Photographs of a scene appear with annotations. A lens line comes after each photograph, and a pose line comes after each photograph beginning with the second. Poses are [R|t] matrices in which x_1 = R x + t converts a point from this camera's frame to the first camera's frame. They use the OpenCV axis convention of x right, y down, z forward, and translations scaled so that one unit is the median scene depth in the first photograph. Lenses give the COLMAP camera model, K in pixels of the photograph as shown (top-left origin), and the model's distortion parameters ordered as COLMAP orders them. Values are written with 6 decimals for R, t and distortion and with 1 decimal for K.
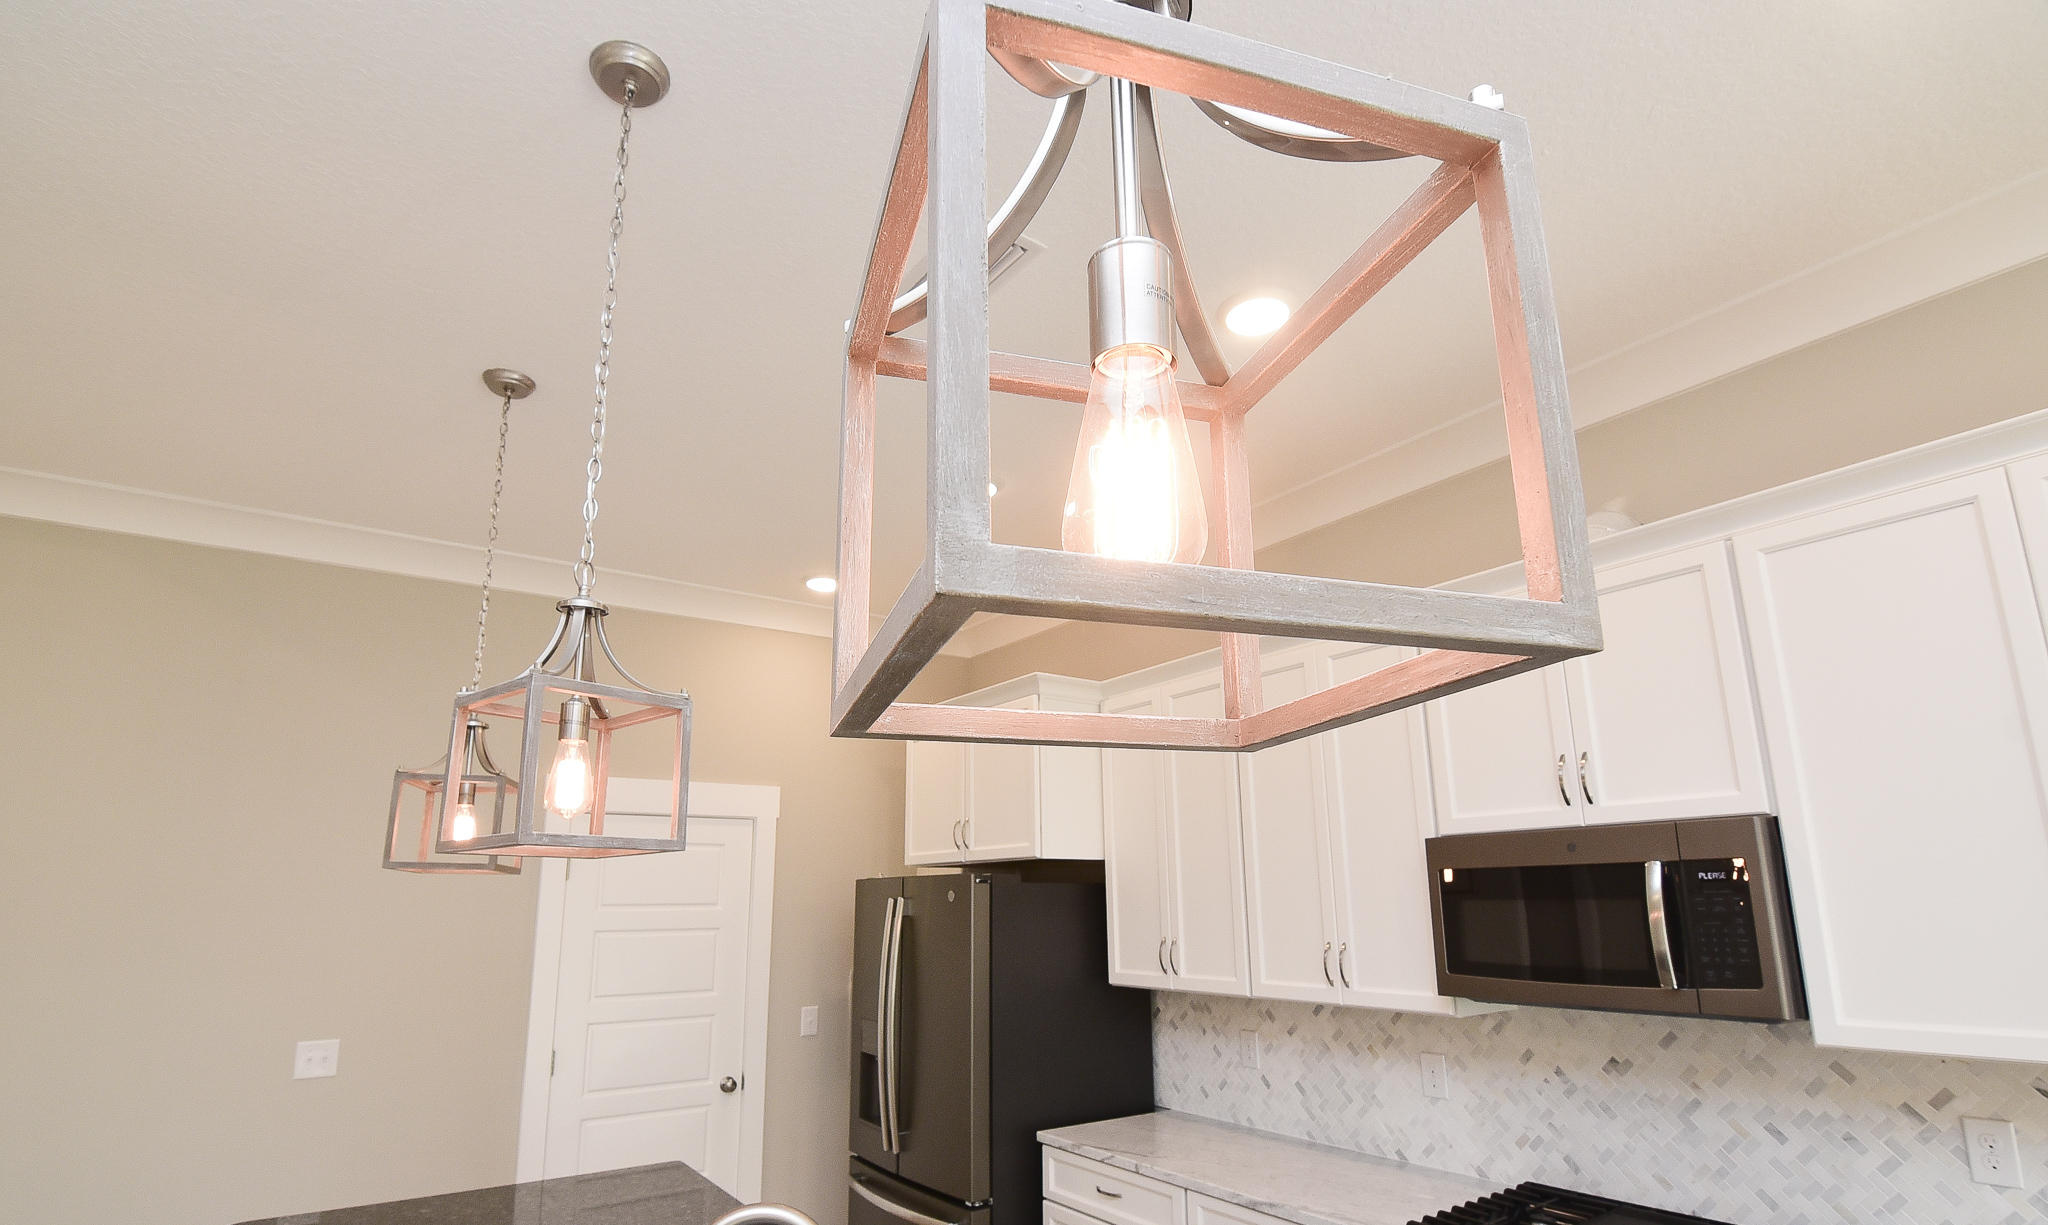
lens RADIAL K [[985.9, 0, 1019.2], [0, 985.9, 683.6], [0, 0, 1]] dist [-0.016907, -0.005622]
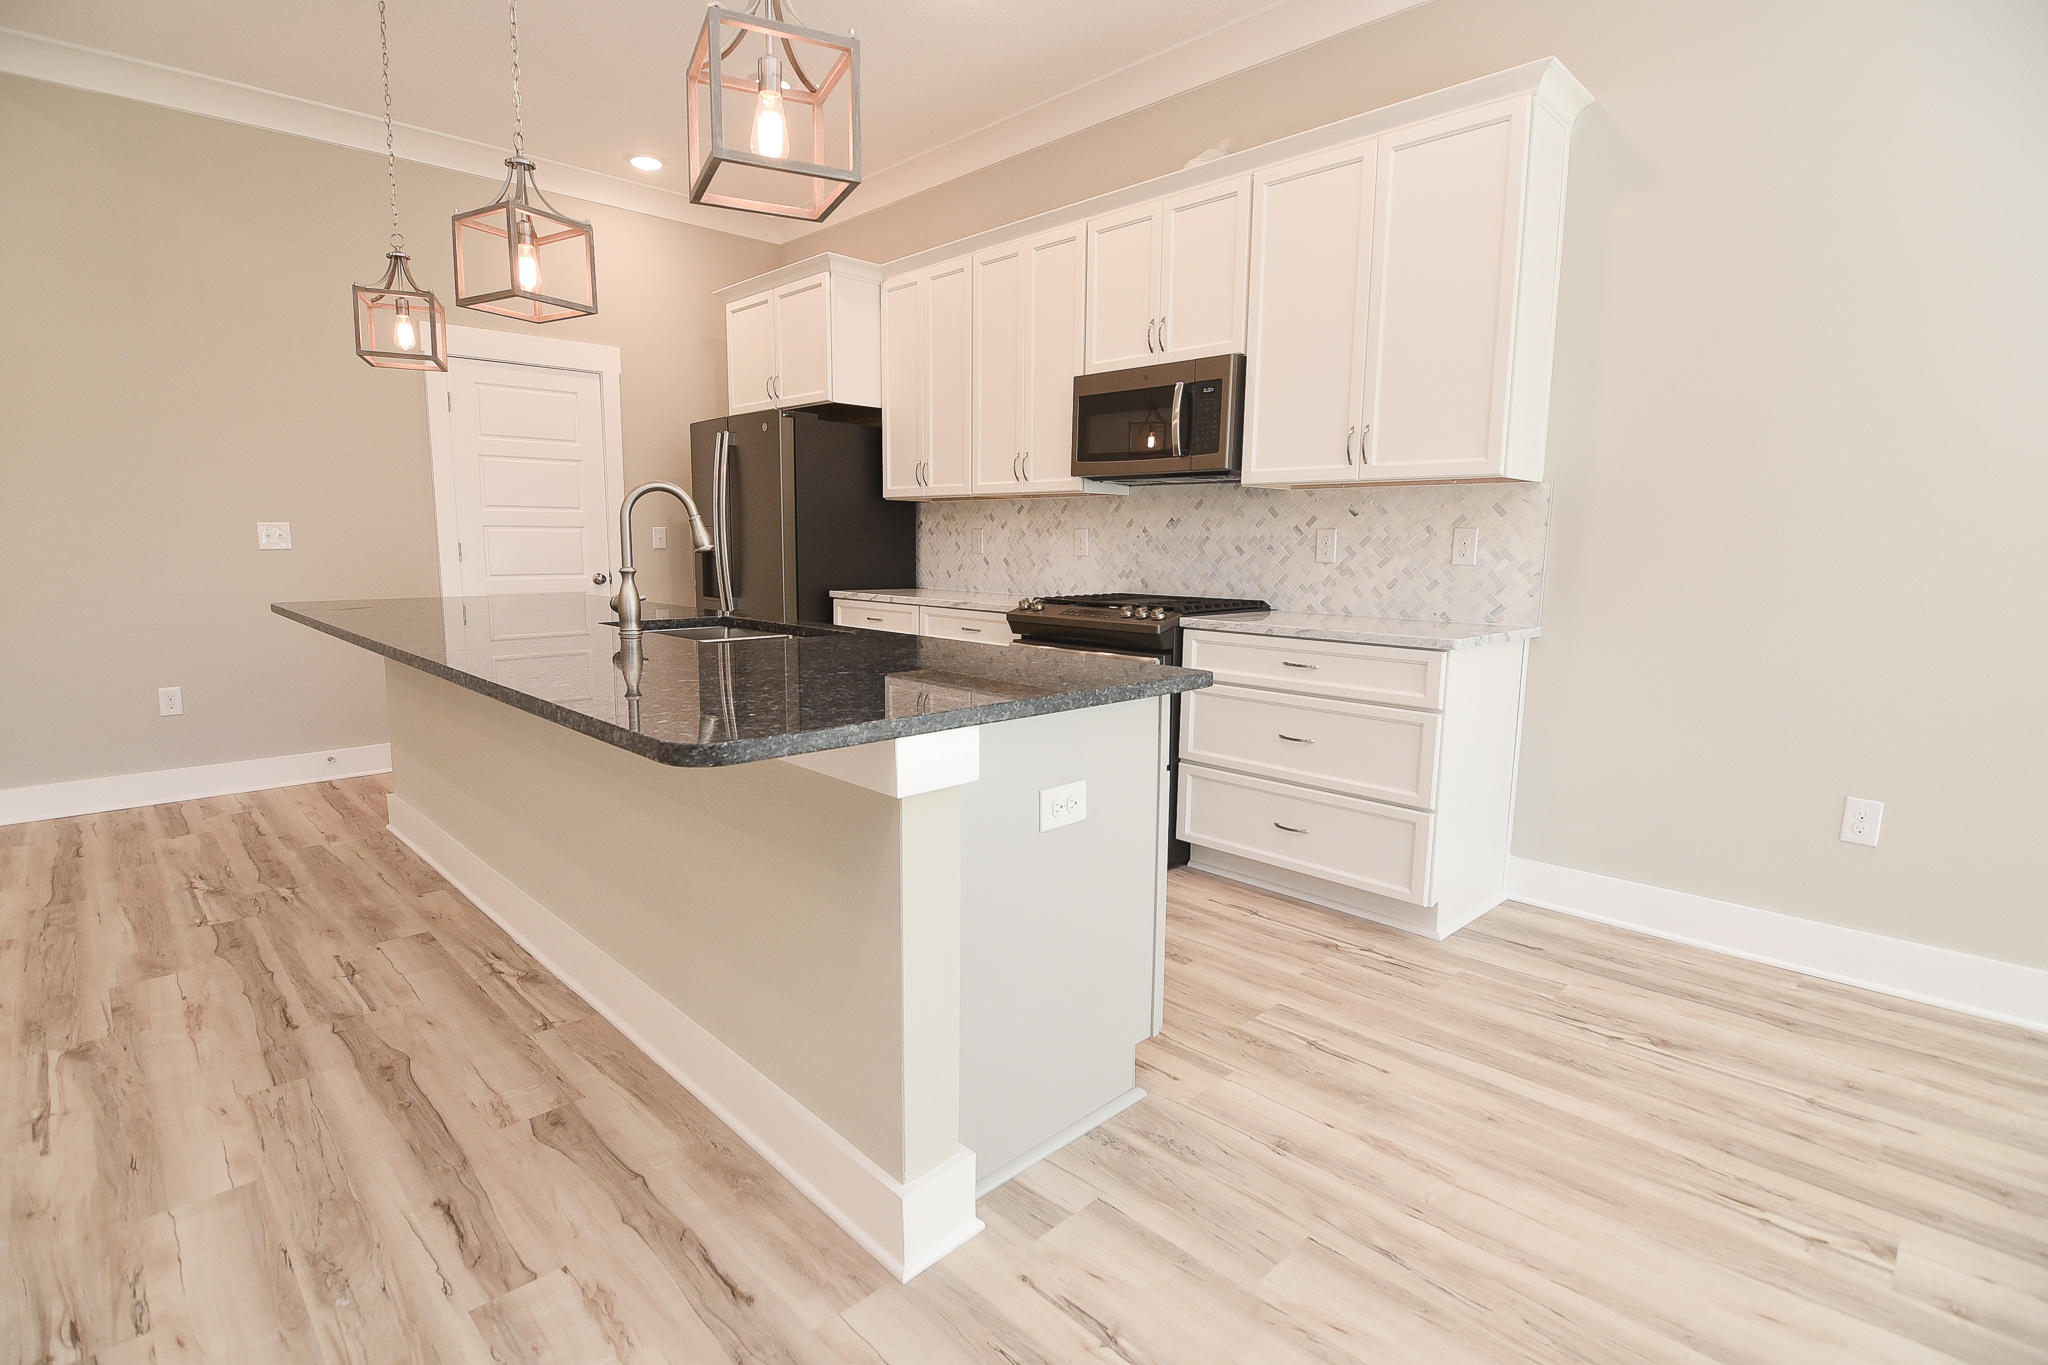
lens RADIAL K [[988.2, 0, 1018.0], [0, 988.2, 689.7], [0, 0, 1]] dist [-0.007874, -0.009427]
pose [[0.987099, -0.003219, 0.160080, 0.074999], [-0.054668, 0.932940, 0.355859, 0.067541], [-0.150490, -0.360019, 0.920728, -0.573787]]
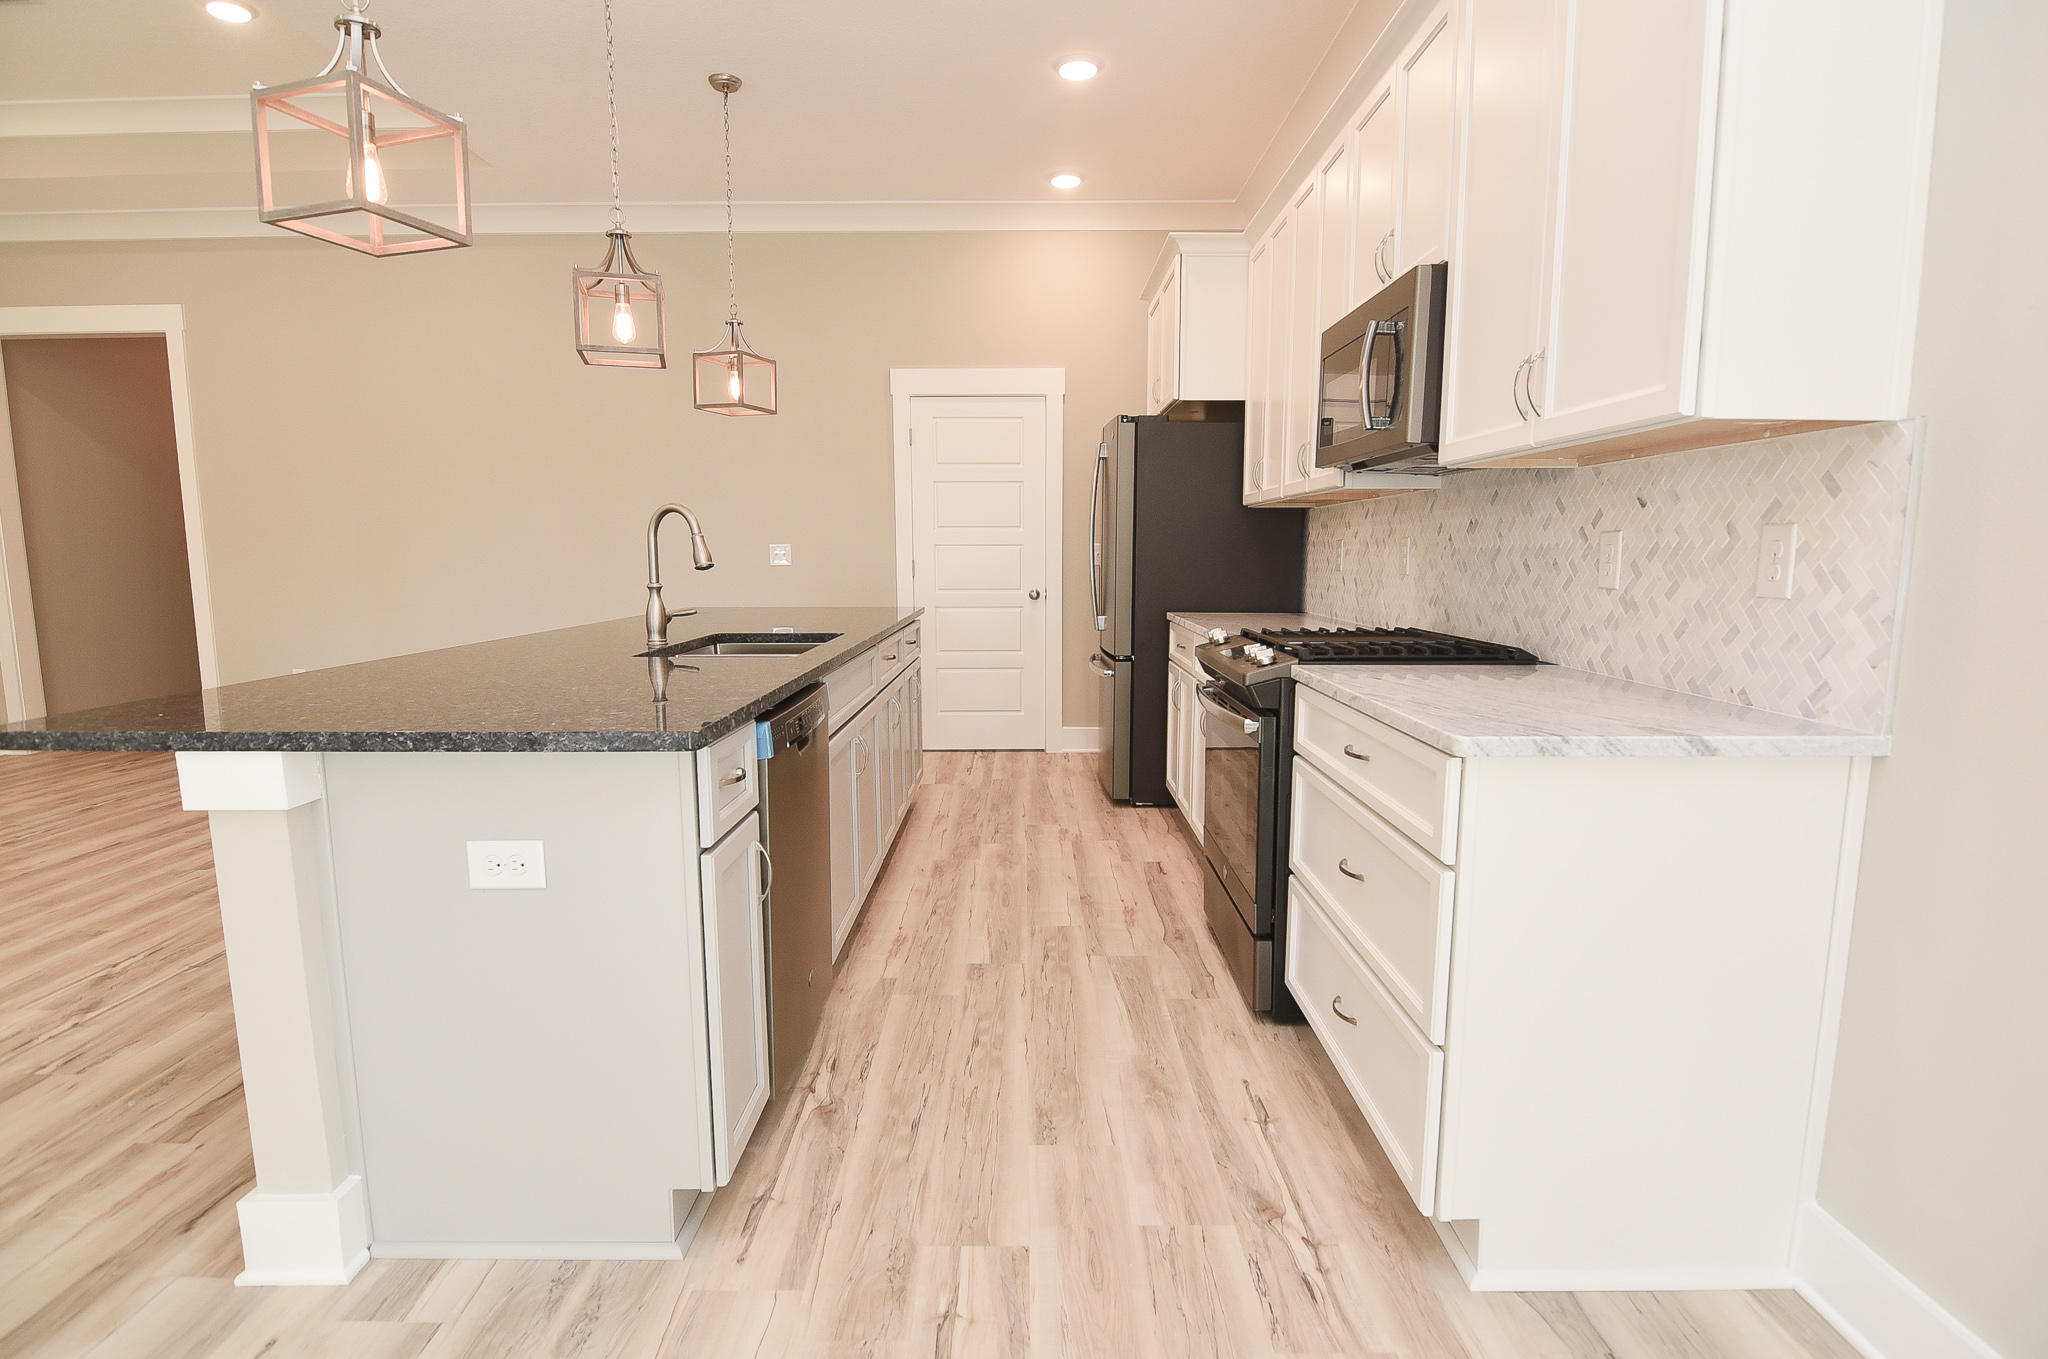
lens RADIAL K [[1030.2, 0, 1027.9], [0, 1030.2, 693.6], [0, 0, 1]] dist [-0.012505, -0.005807]
pose [[0.819851, 0.088668, -0.565670, 0.820230], [0.115832, 0.941826, 0.315510, 0.131926], [0.560738, -0.324194, 0.761886, -0.230618]]
